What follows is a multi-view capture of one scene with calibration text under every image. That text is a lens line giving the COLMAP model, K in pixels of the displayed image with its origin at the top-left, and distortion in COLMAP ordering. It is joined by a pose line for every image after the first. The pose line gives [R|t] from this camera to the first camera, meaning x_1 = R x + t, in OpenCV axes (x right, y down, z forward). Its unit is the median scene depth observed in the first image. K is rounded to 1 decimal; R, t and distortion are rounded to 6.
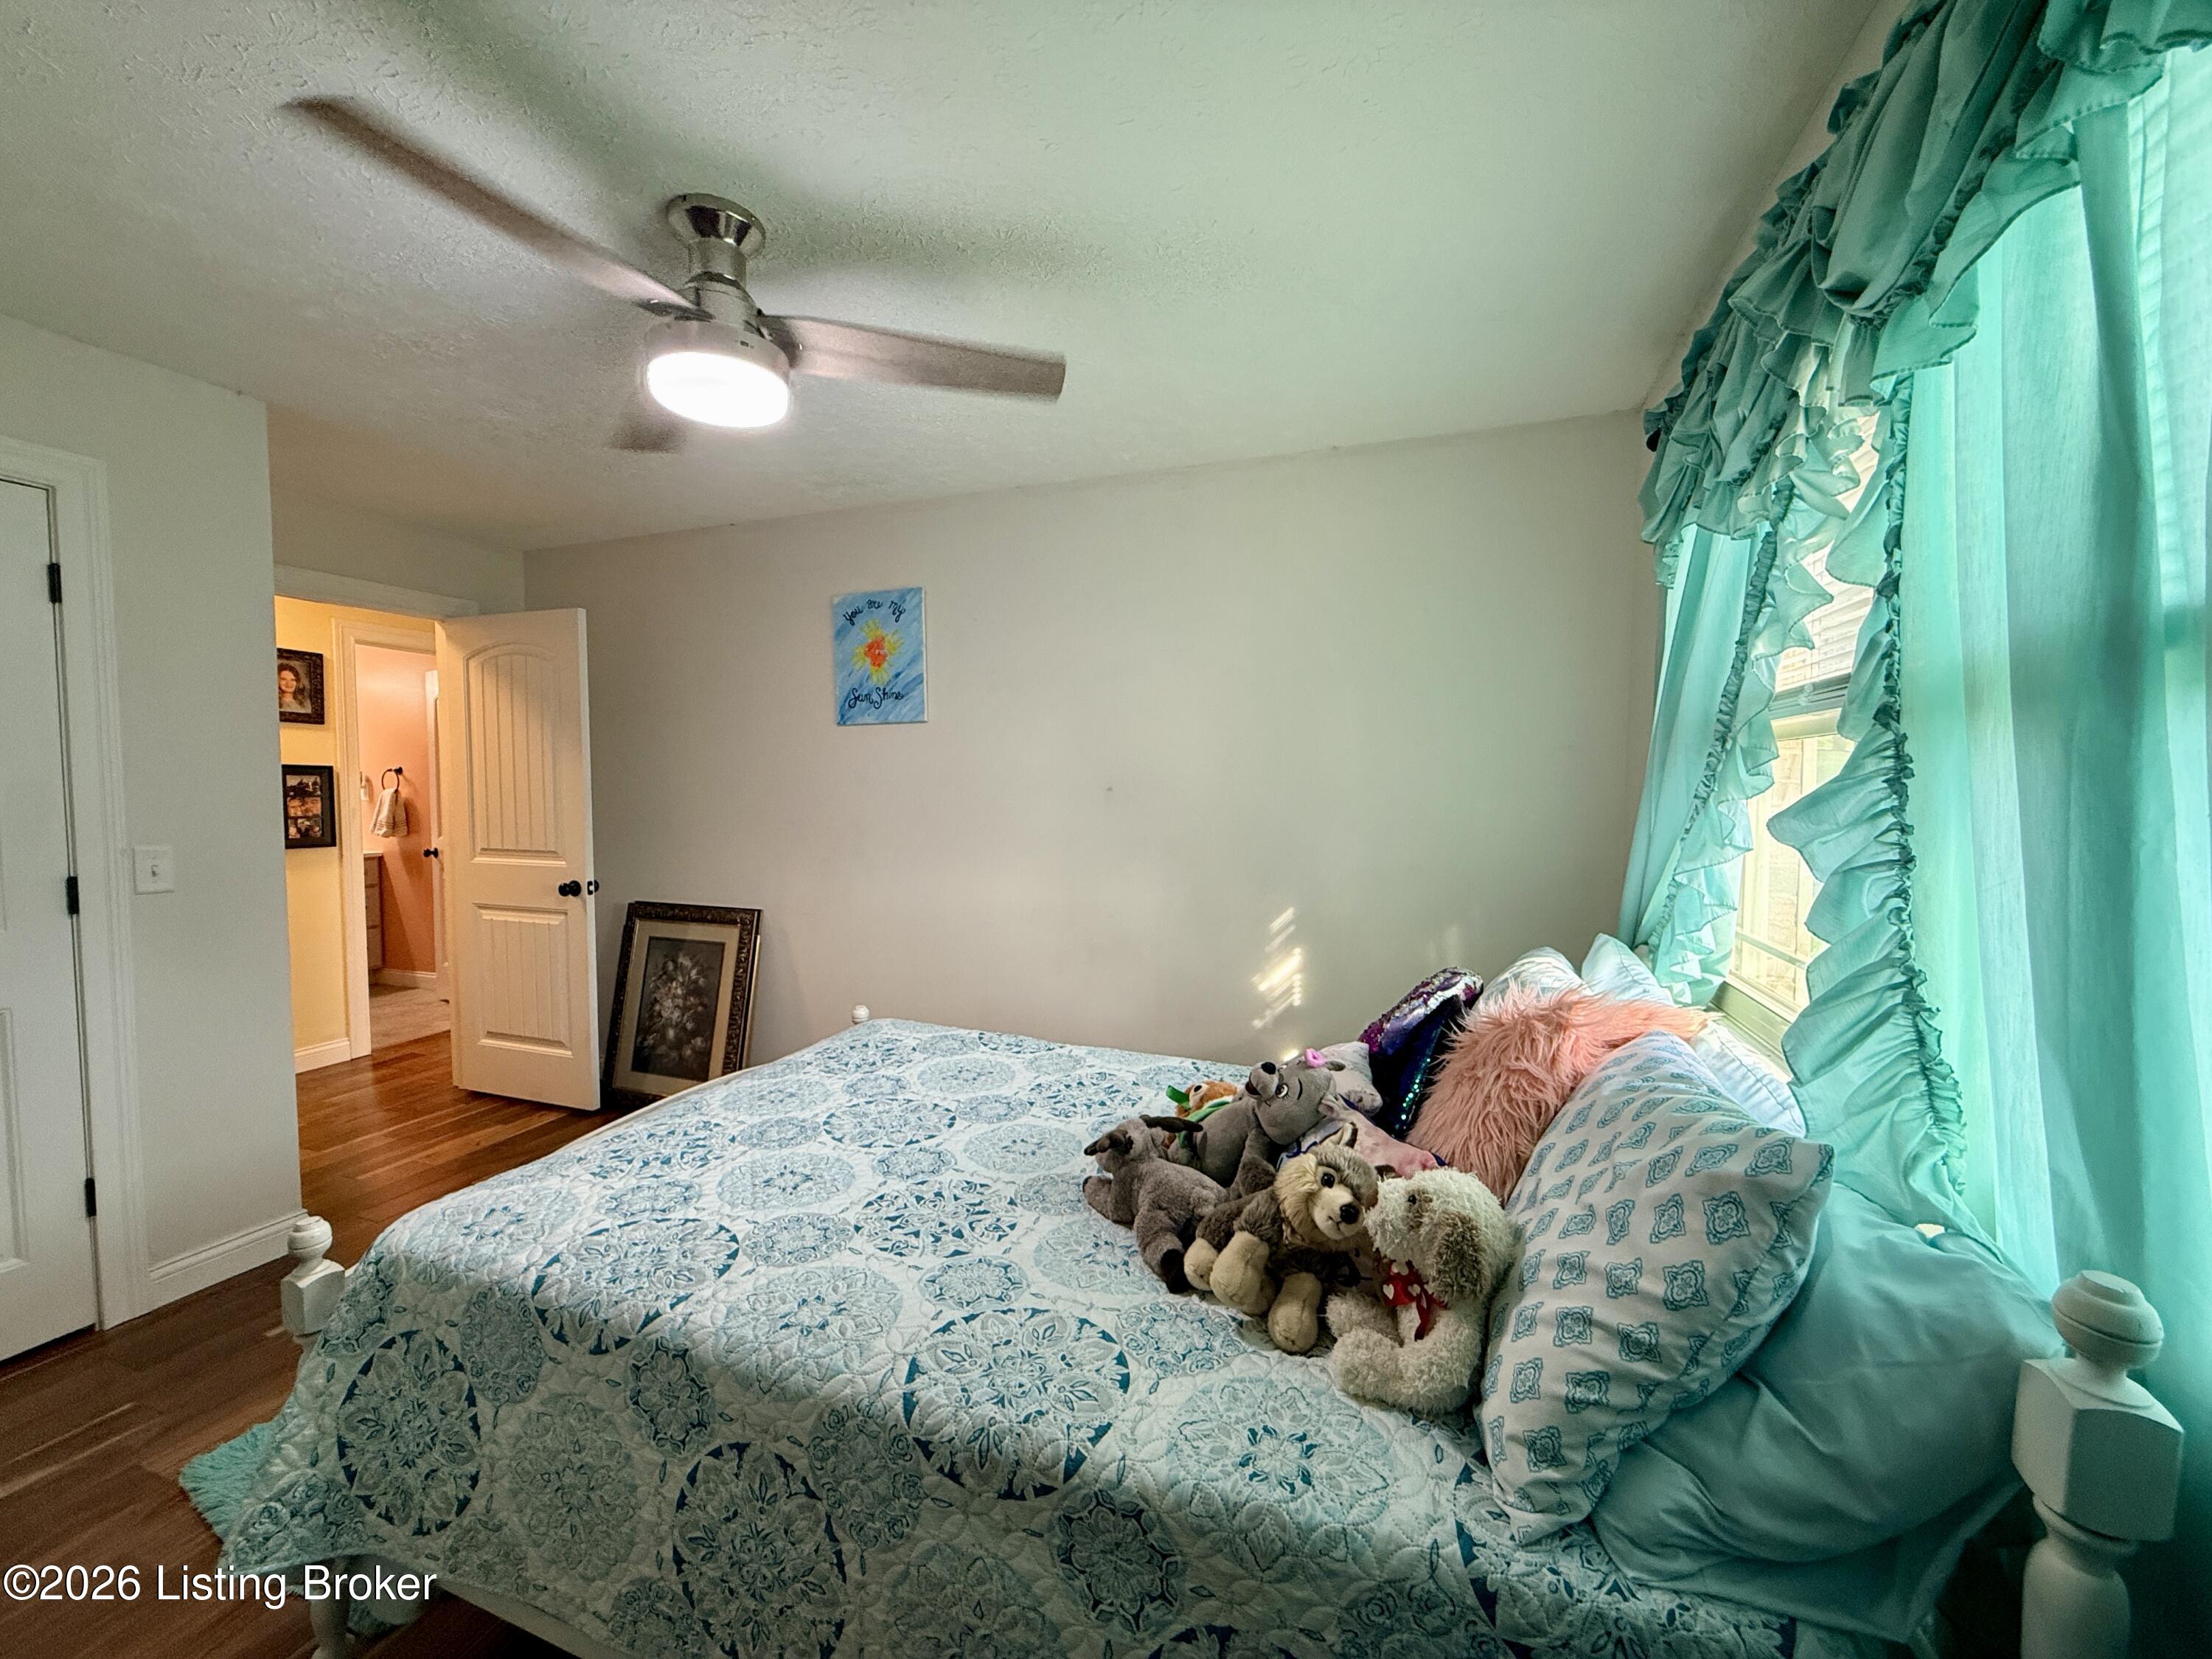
lens RADIAL K [[884.4, 0, 1110.1], [0, 884.4, 832.2], [0, 0, 1]] dist [0.001388, 0.000386]
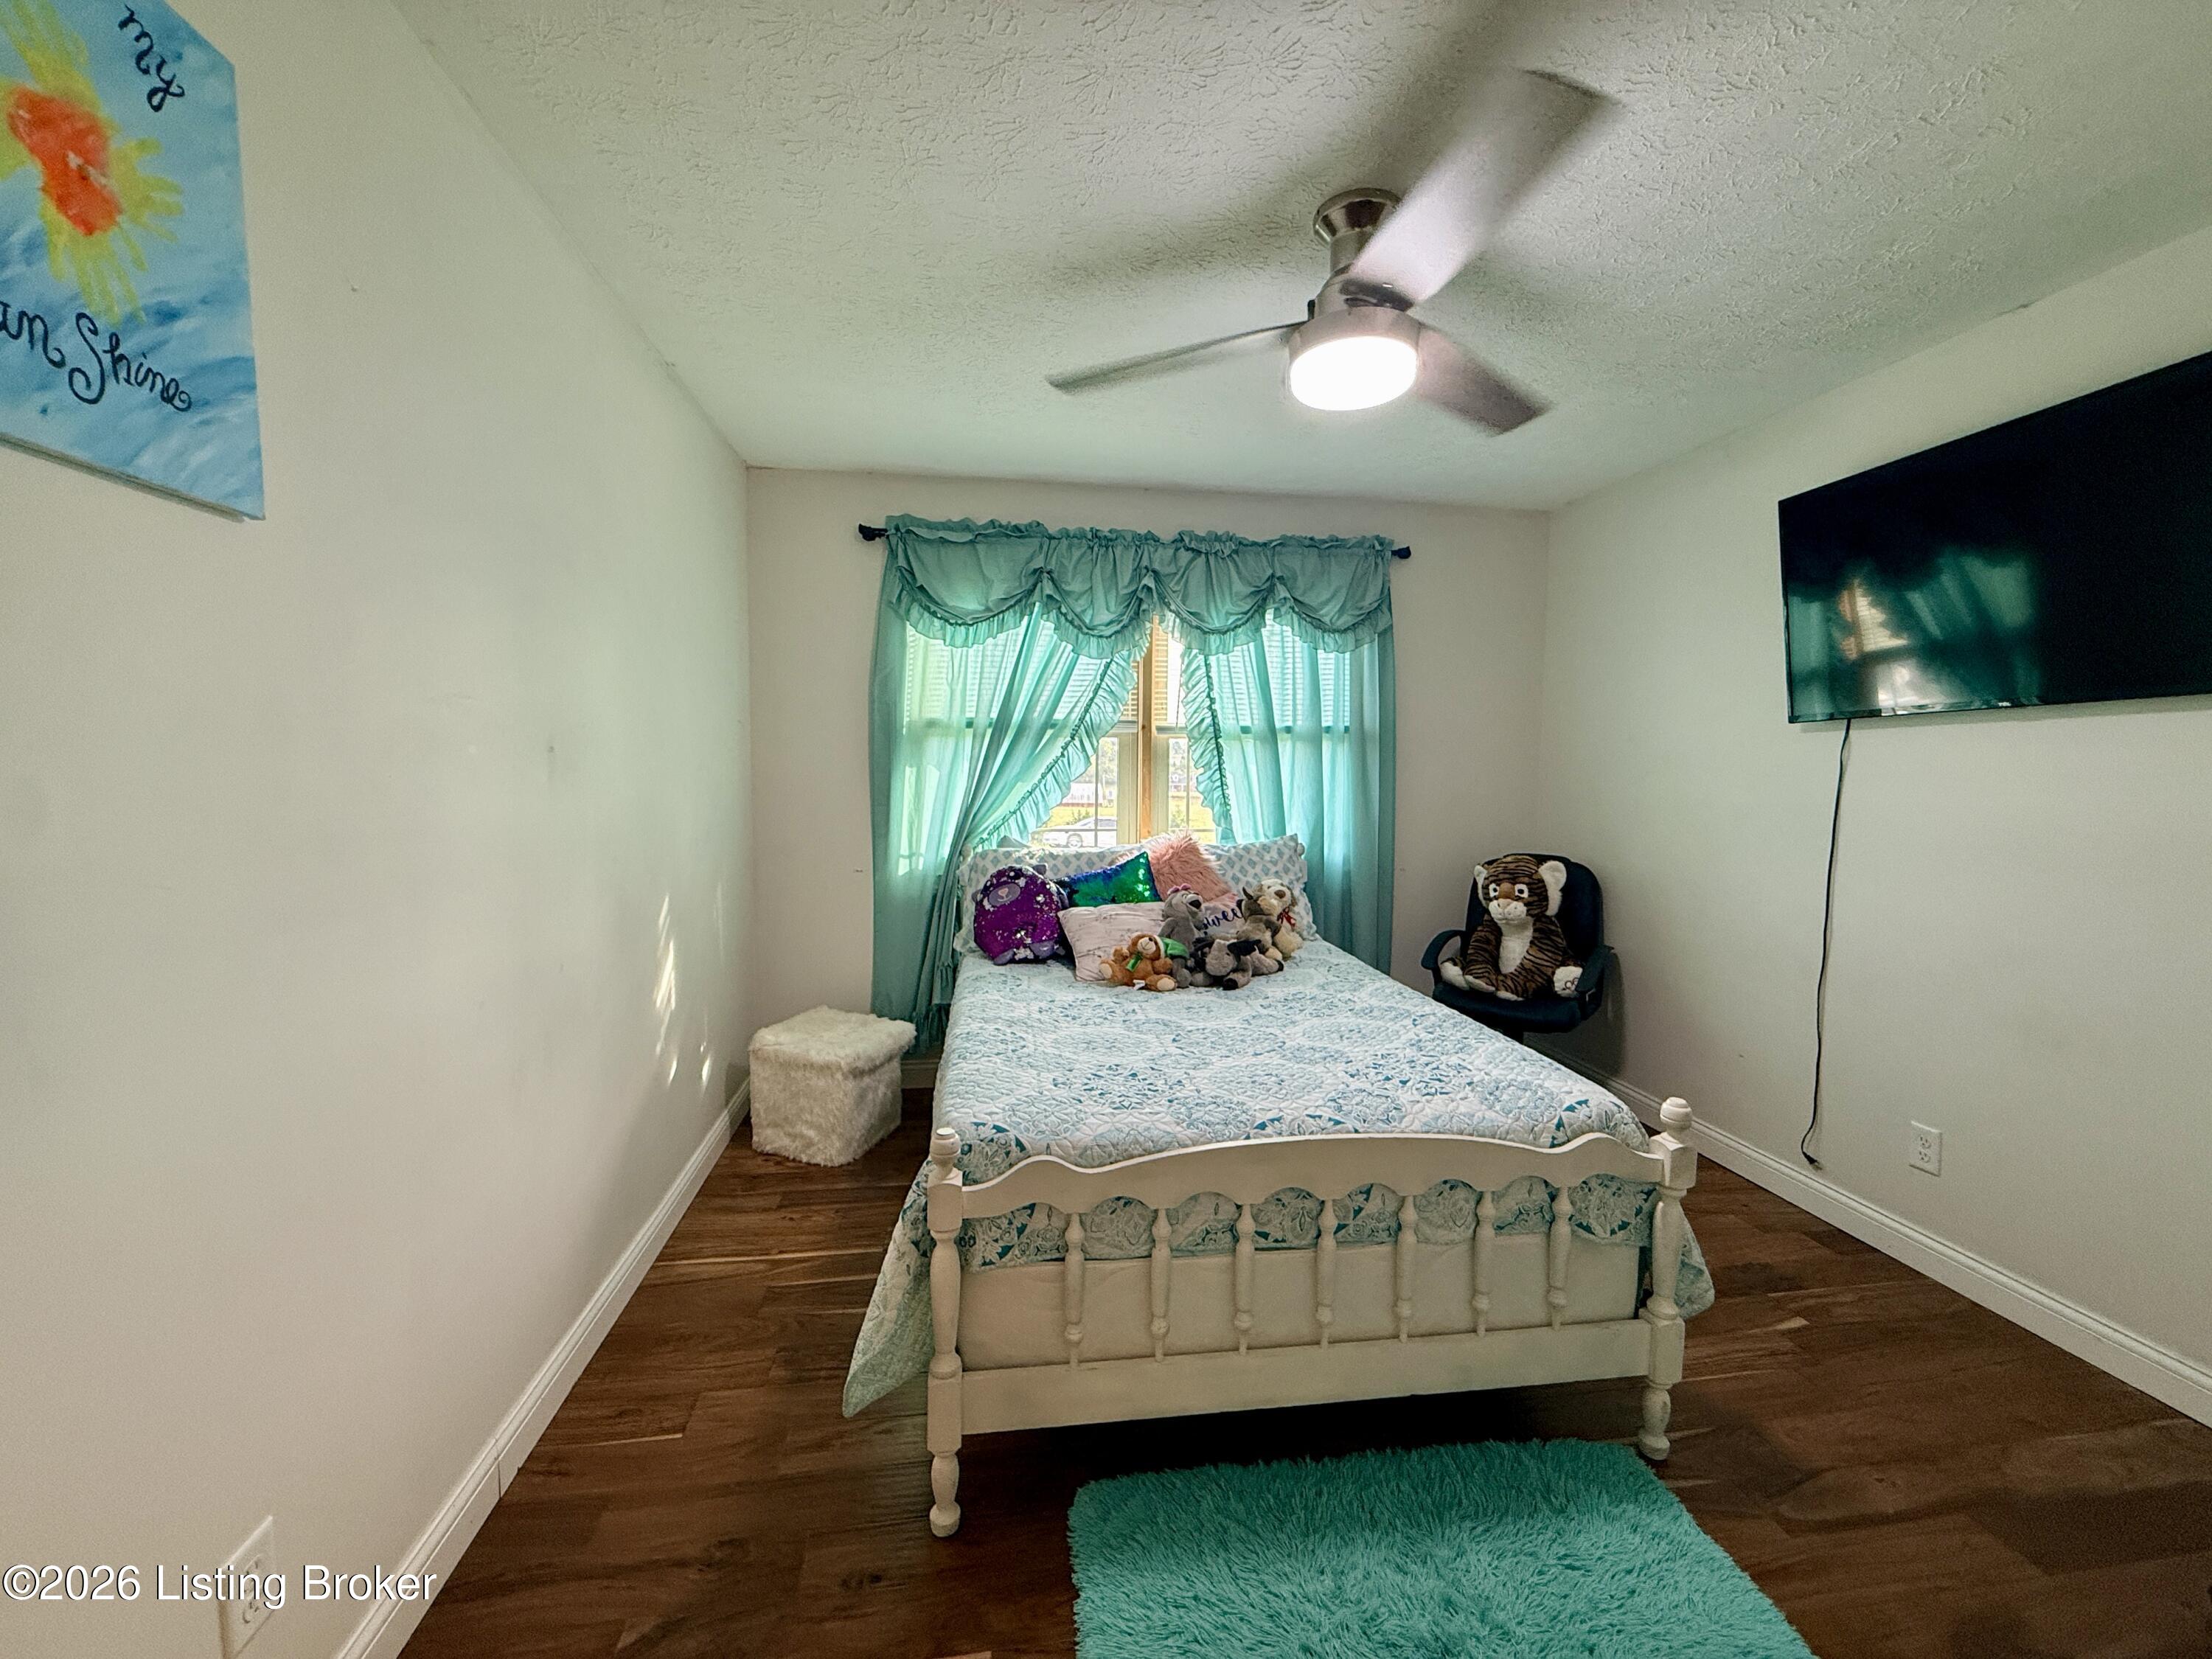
lens RADIAL K [[884.4, 0, 1109.1], [0, 884.4, 833.4], [0, 0, 1]] dist [0.001388, 0.000386]
pose [[-0.472721, -0.070728, 0.878369, -0.630397], [0.036477, 0.994349, 0.099698, -0.035703], [-0.880457, 0.079169, -0.467469, 0.889852]]
